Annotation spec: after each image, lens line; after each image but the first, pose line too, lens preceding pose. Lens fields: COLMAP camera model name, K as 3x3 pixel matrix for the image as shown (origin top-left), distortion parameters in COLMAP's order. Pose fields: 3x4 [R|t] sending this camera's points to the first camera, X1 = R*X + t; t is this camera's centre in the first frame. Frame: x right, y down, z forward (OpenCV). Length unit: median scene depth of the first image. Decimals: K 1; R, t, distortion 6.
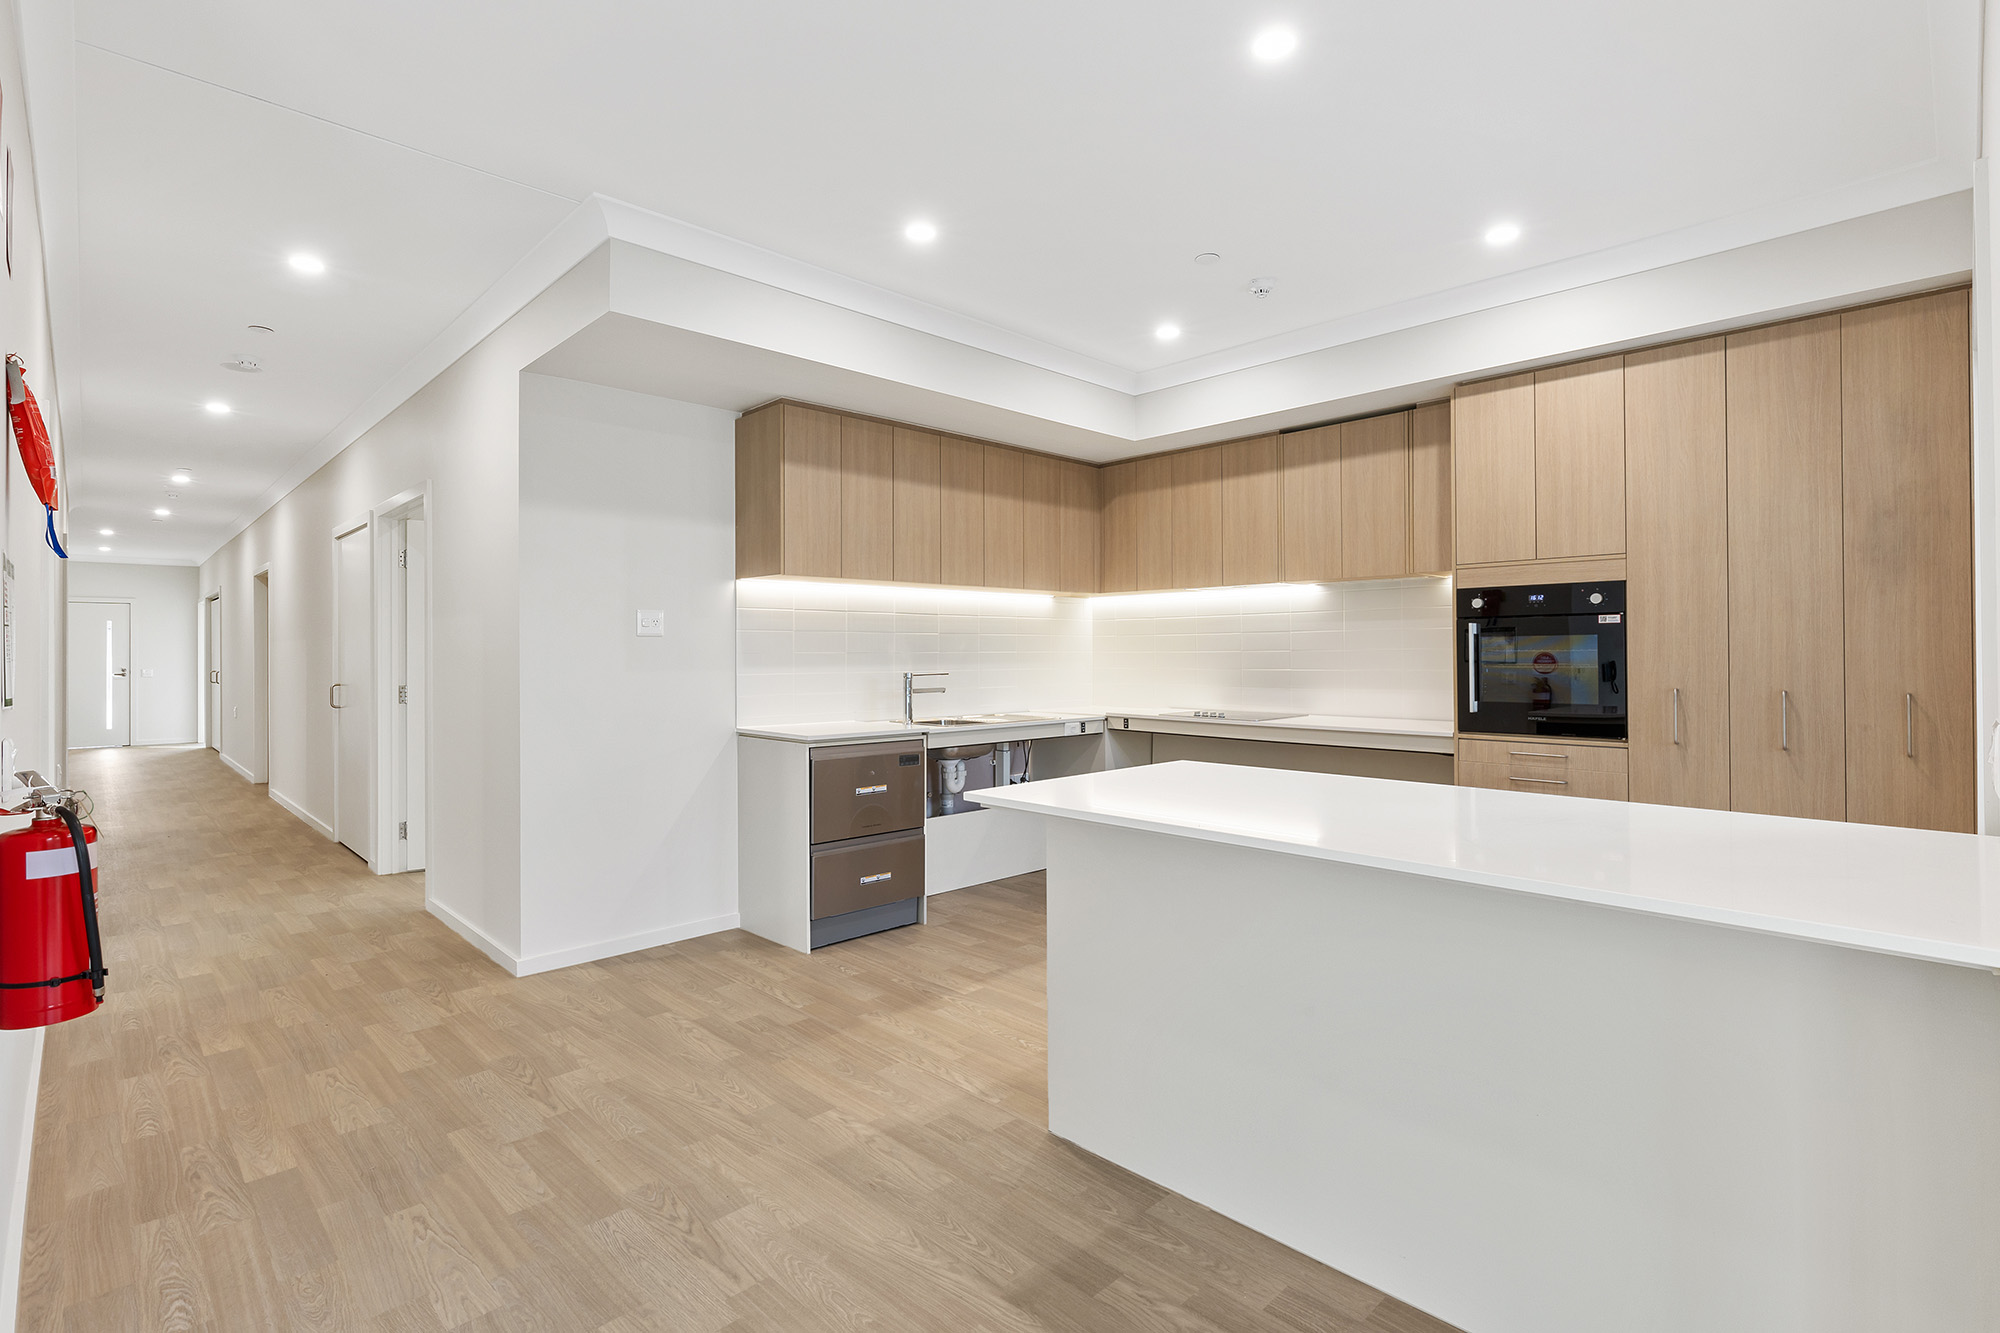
lens RADIAL K [[943.7, 0, 1013.6], [0, 943.7, 654.2], [0, 0, 1]] dist [-0.000372, -0.000092]
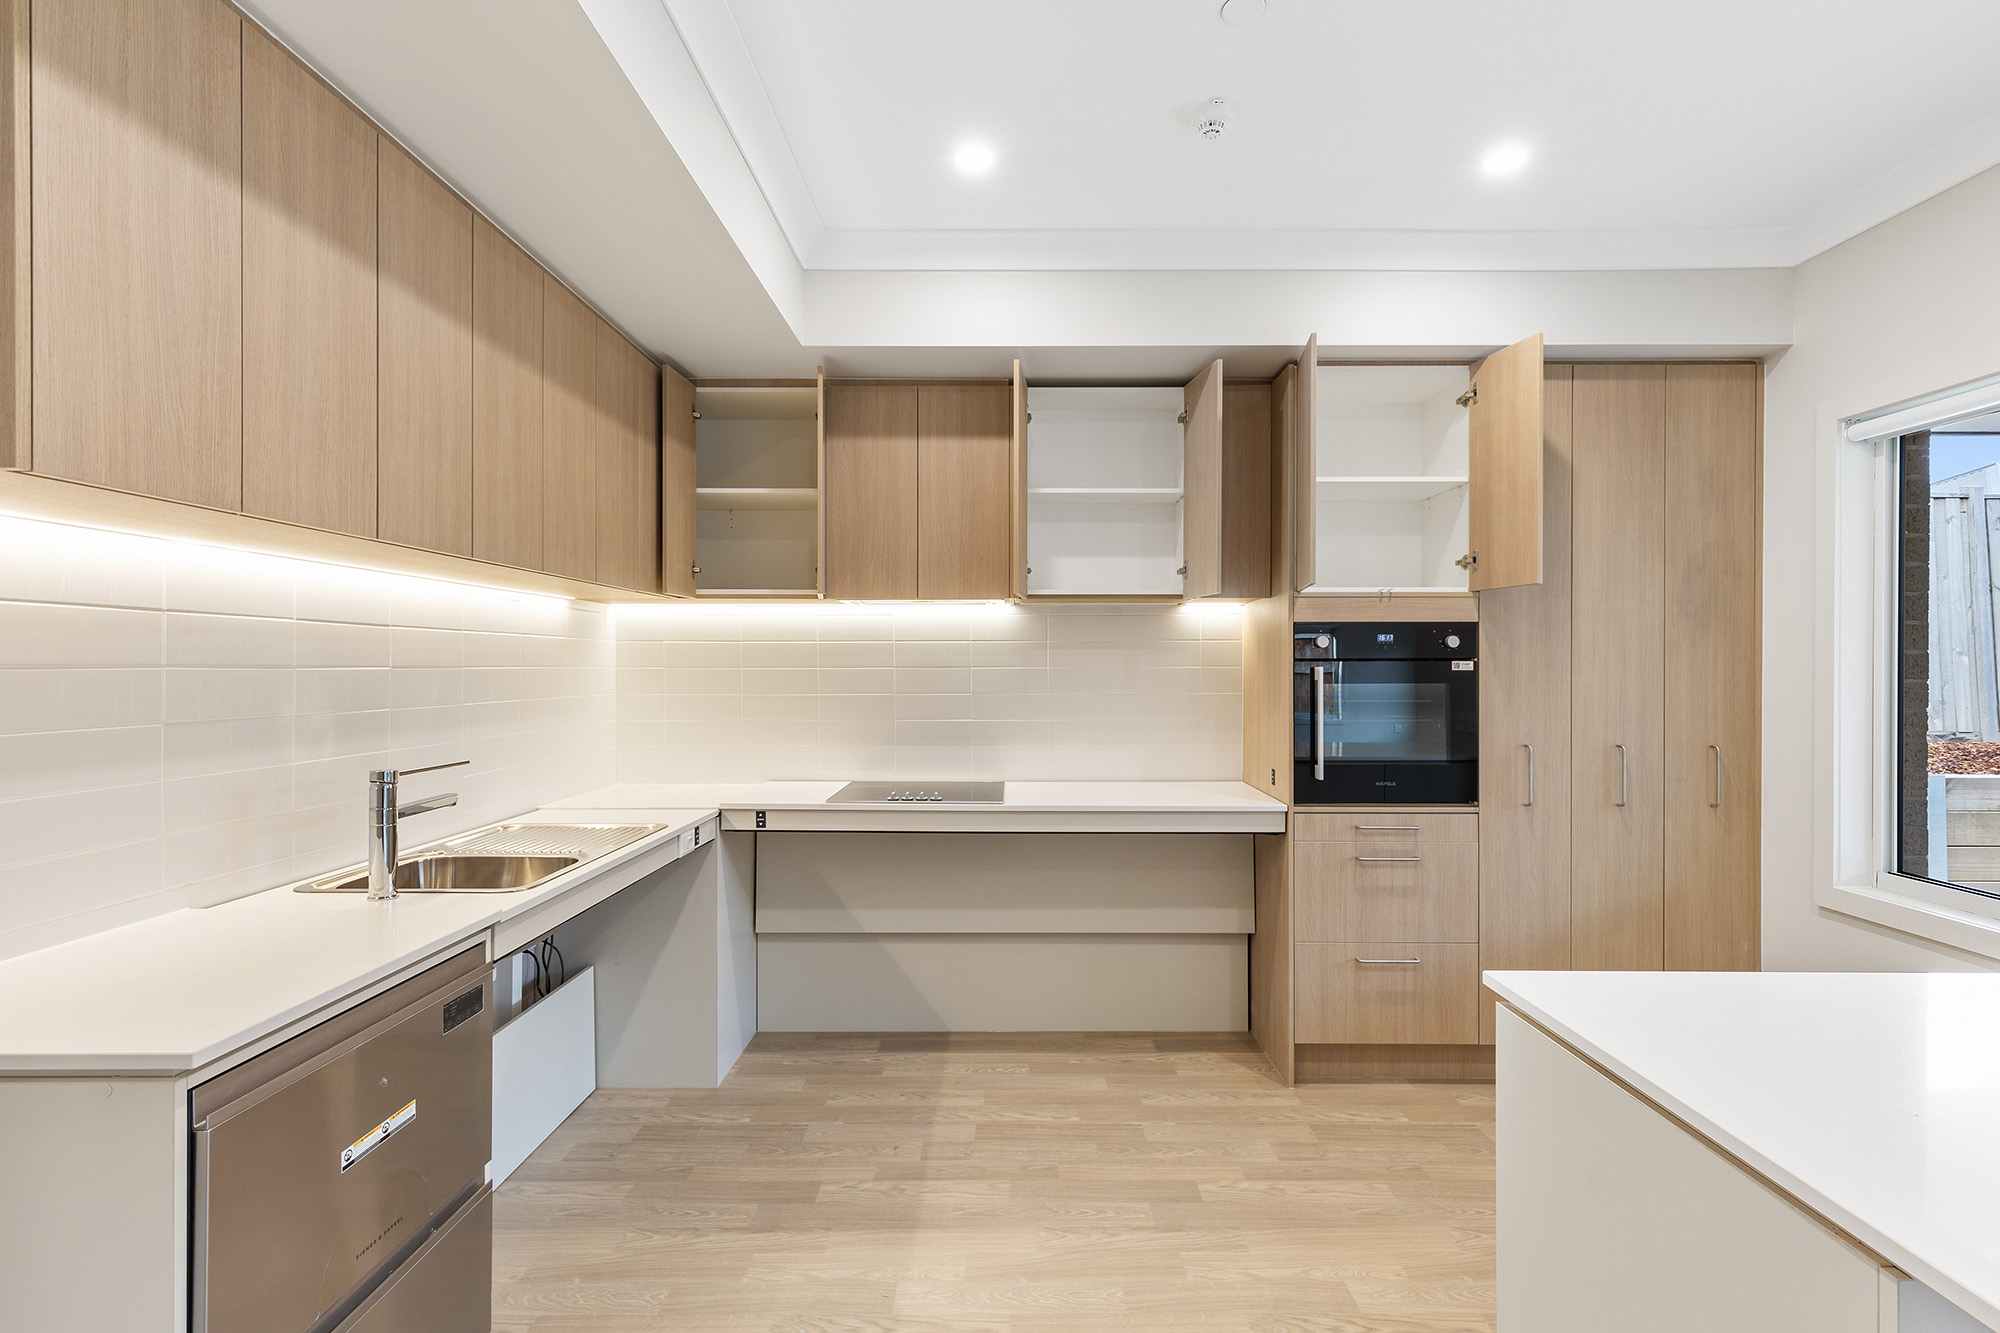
lens RADIAL K [[916.7, 0, 997.9], [0, 916.7, 668.2], [0, 0, 1]] dist [0.003744, 0.000175]
pose [[0.710583, 0.004874, 0.703596, -0.247404], [-0.004234, 0.999988, -0.002651, -0.028872], [-0.703600, -0.001096, 0.710595, 0.656076]]
